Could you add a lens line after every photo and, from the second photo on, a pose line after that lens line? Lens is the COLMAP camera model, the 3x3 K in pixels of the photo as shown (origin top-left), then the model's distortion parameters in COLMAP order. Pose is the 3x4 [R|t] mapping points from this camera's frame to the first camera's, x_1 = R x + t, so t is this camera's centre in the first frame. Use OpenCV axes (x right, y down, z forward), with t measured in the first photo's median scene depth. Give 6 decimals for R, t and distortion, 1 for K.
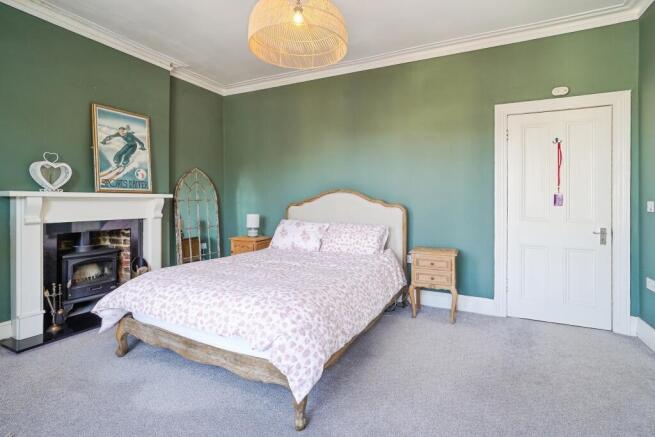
lens RADIAL K [[316.9, 0, 330.0], [0, 316.9, 197.2], [0, 0, 1]] dist [-0.001235, -0.000081]
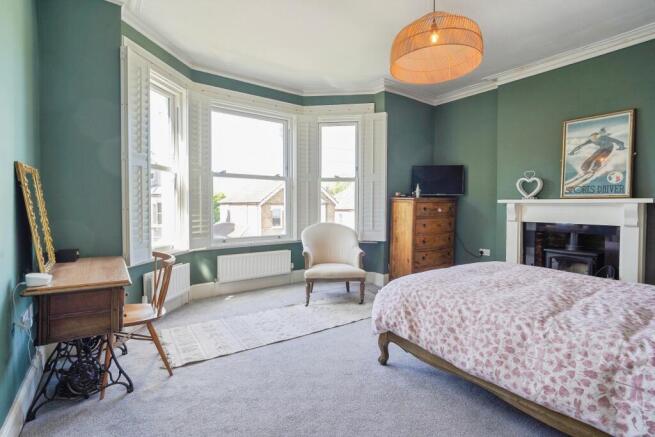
lens RADIAL K [[316.9, 0, 327.1], [0, 316.9, 215.8], [0, 0, 1]] dist [-0.001235, -0.000081]
pose [[-0.455956, 0.022653, -0.889714, 0.633902], [-0.001334, 0.999658, 0.026136, 0.016456], [0.890001, 0.013104, -0.455770, 0.712053]]
